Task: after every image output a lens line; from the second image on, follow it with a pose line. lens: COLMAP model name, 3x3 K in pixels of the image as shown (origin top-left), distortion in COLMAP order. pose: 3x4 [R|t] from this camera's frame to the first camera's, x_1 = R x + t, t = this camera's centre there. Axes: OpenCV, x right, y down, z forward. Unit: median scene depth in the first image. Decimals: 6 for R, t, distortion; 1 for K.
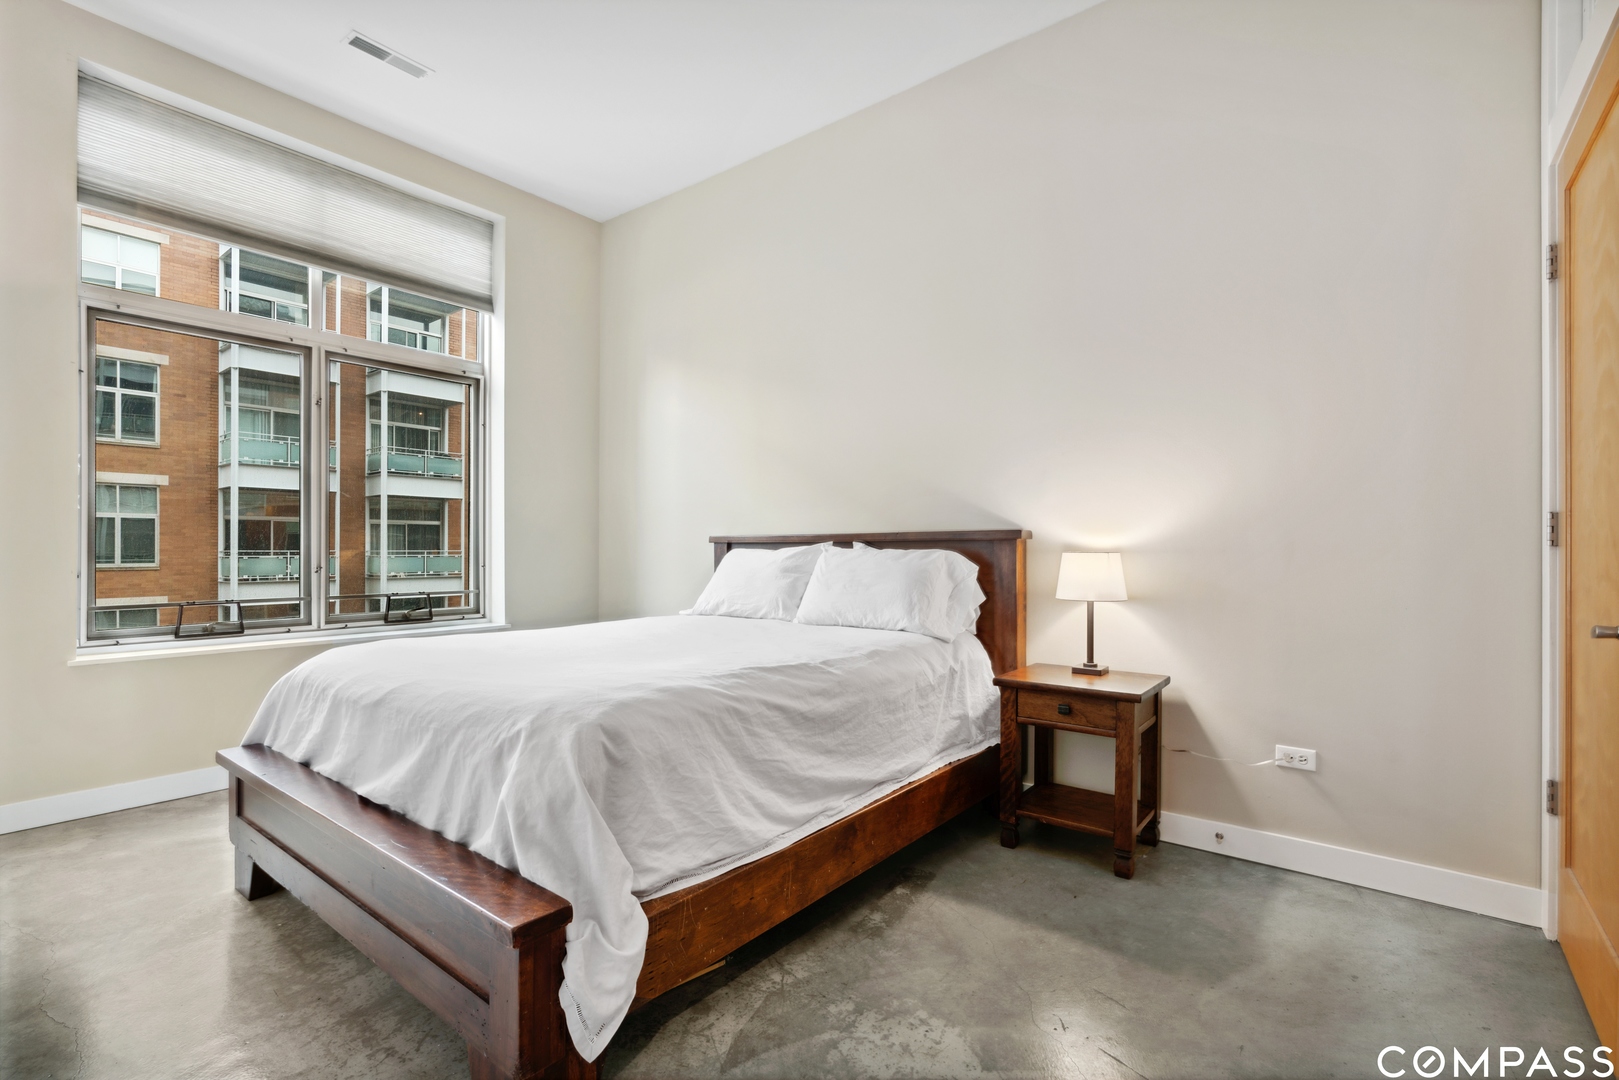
lens RADIAL K [[763.0, 0, 806.4], [0, 763.0, 536.1], [0, 0, 1]] dist [-0.012470, 0.002929]
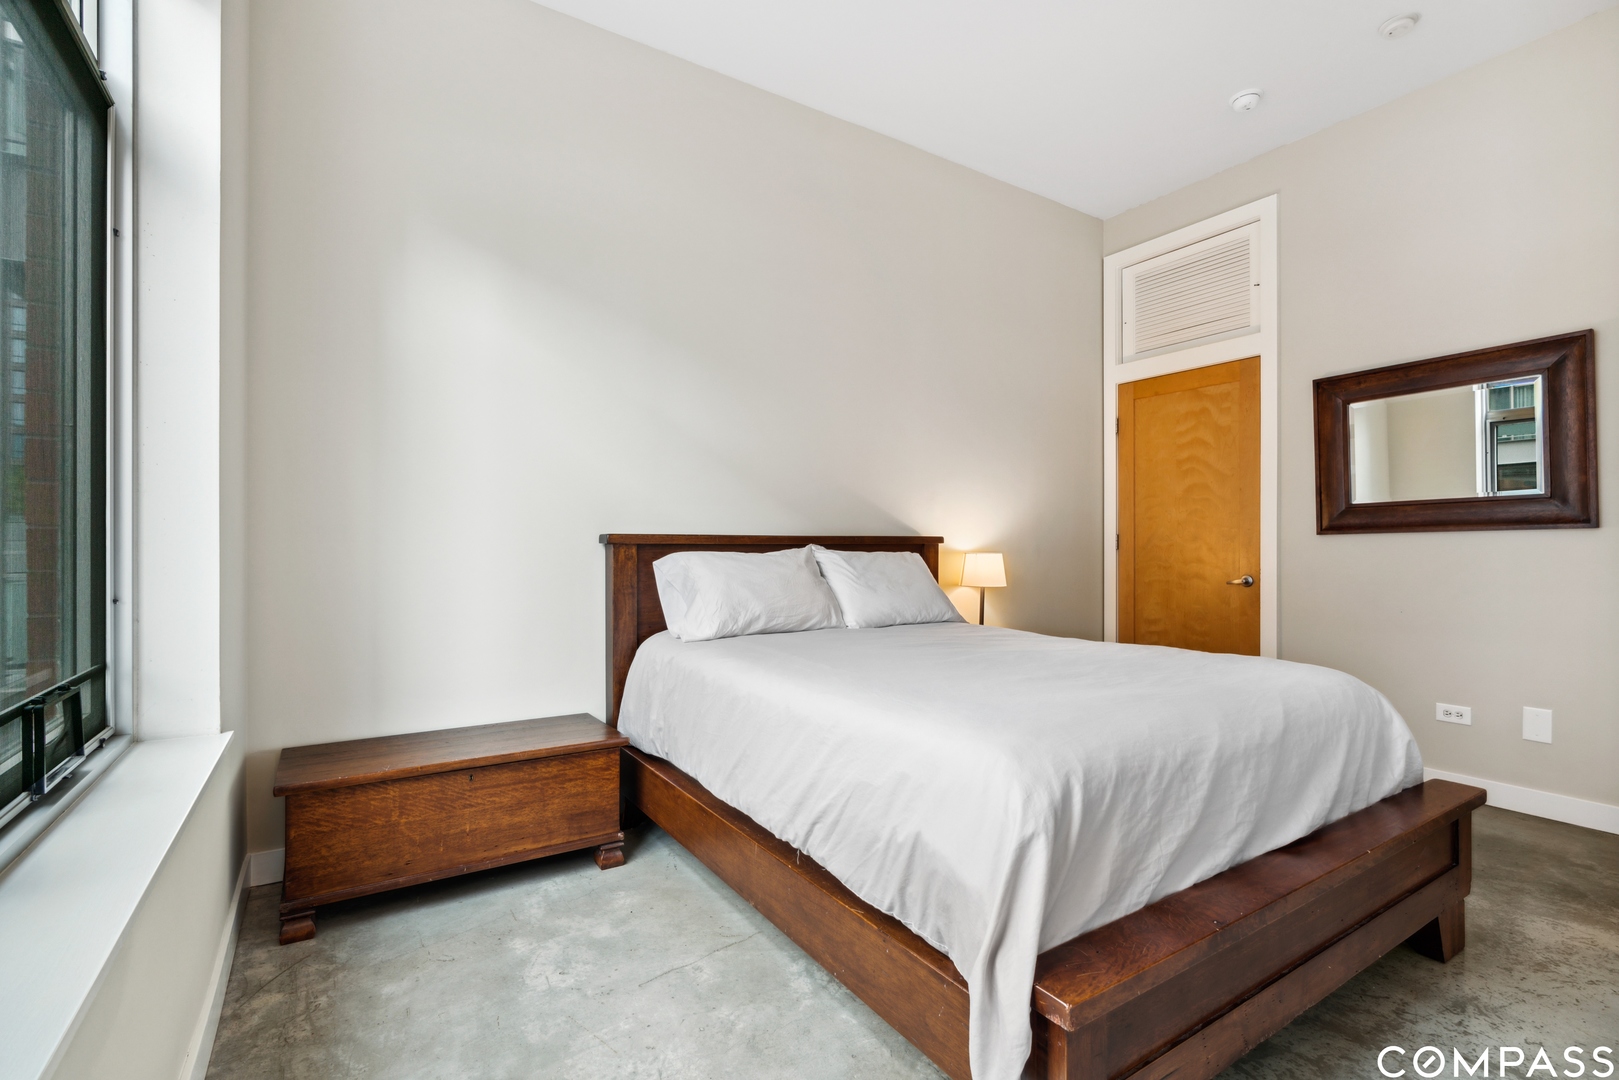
lens RADIAL K [[763.0, 0, 818.7], [0, 763.0, 556.5], [0, 0, 1]] dist [-0.012470, 0.002929]
pose [[0.264091, 0.014201, 0.964393, -0.915446], [0.002426, 0.999879, -0.015388, 0.042170], [-0.964495, 0.006404, 0.264025, 0.776130]]
